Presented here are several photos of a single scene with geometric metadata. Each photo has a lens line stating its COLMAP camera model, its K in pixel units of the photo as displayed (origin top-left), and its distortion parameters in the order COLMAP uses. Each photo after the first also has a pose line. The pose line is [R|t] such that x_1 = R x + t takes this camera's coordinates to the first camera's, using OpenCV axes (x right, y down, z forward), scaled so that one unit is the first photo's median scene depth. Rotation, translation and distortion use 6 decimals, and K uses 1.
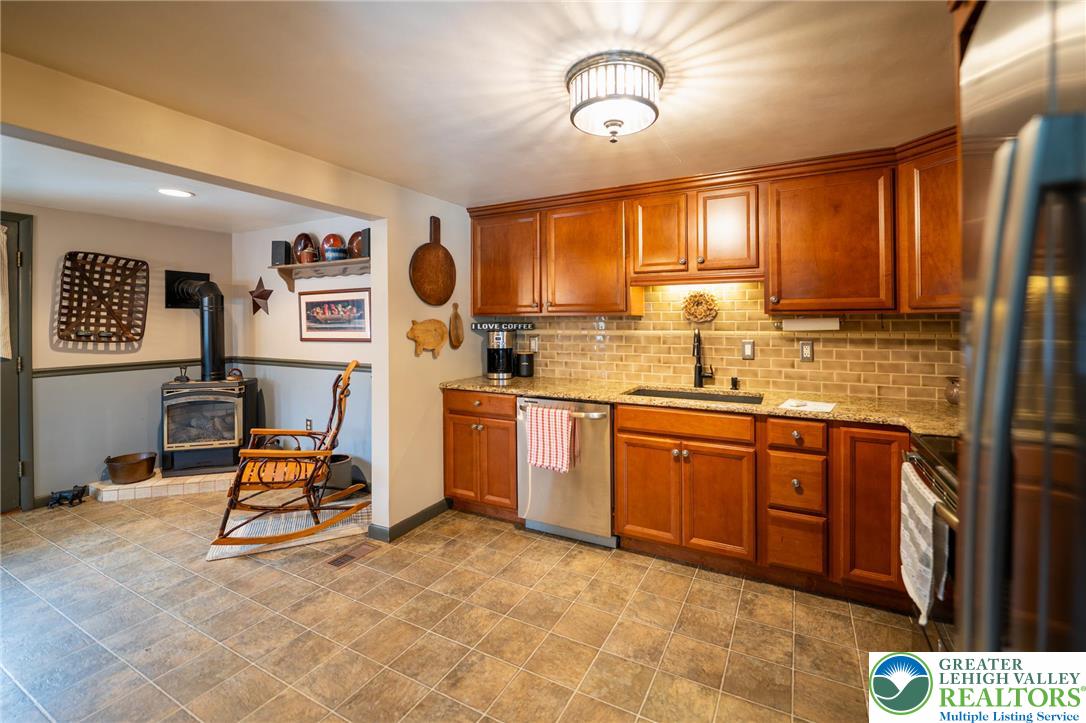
lens RADIAL K [[448.6, 0, 558.8], [0, 448.6, 323.4], [0, 0, 1]] dist [-0.001604, -0.000166]
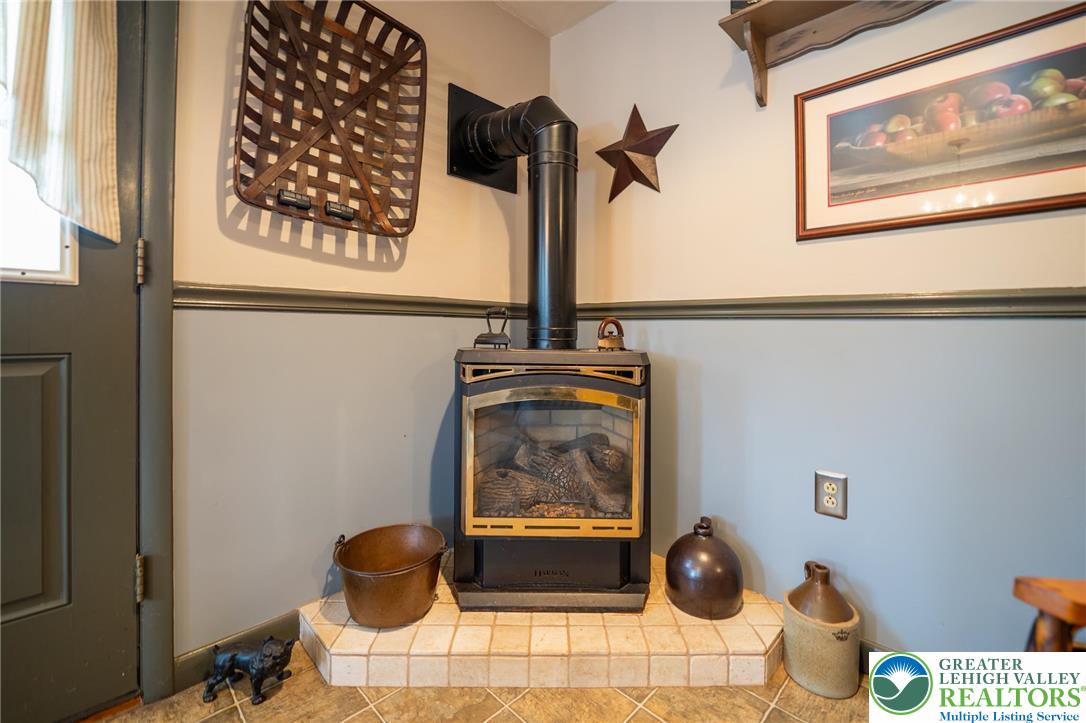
lens RADIAL K [[464.0, 0, 549.9], [0, 464.0, 326.3], [0, 0, 1]] dist [-0.008717, -0.000425]
pose [[0.950866, 0.010226, -0.309434, -0.744034], [-0.012140, 0.999917, -0.004261, 0.125180], [0.309365, 0.007808, 0.950911, 0.706187]]
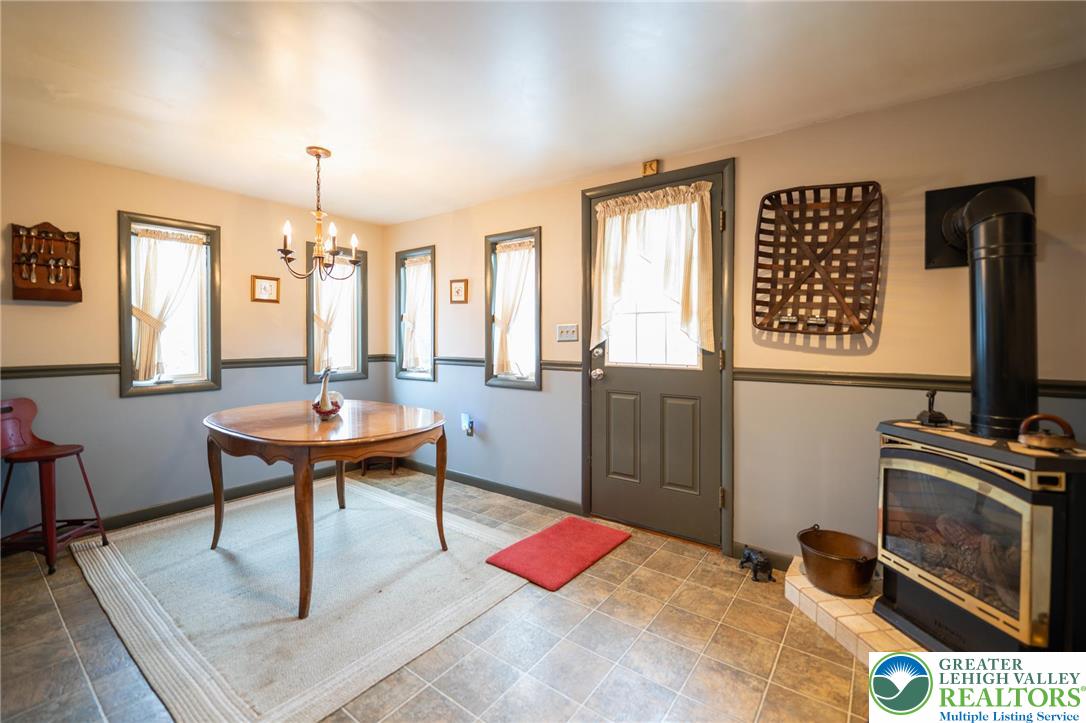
lens RADIAL K [[451.9, 0, 555.1], [0, 451.9, 344.7], [0, 0, 1]] dist [-0.018577, -0.000071]
pose [[-0.163045, 0.018797, -0.986439, -0.372652], [-0.003139, 0.999804, 0.019571, 0.046949], [0.986614, 0.006287, -0.162954, 0.775728]]
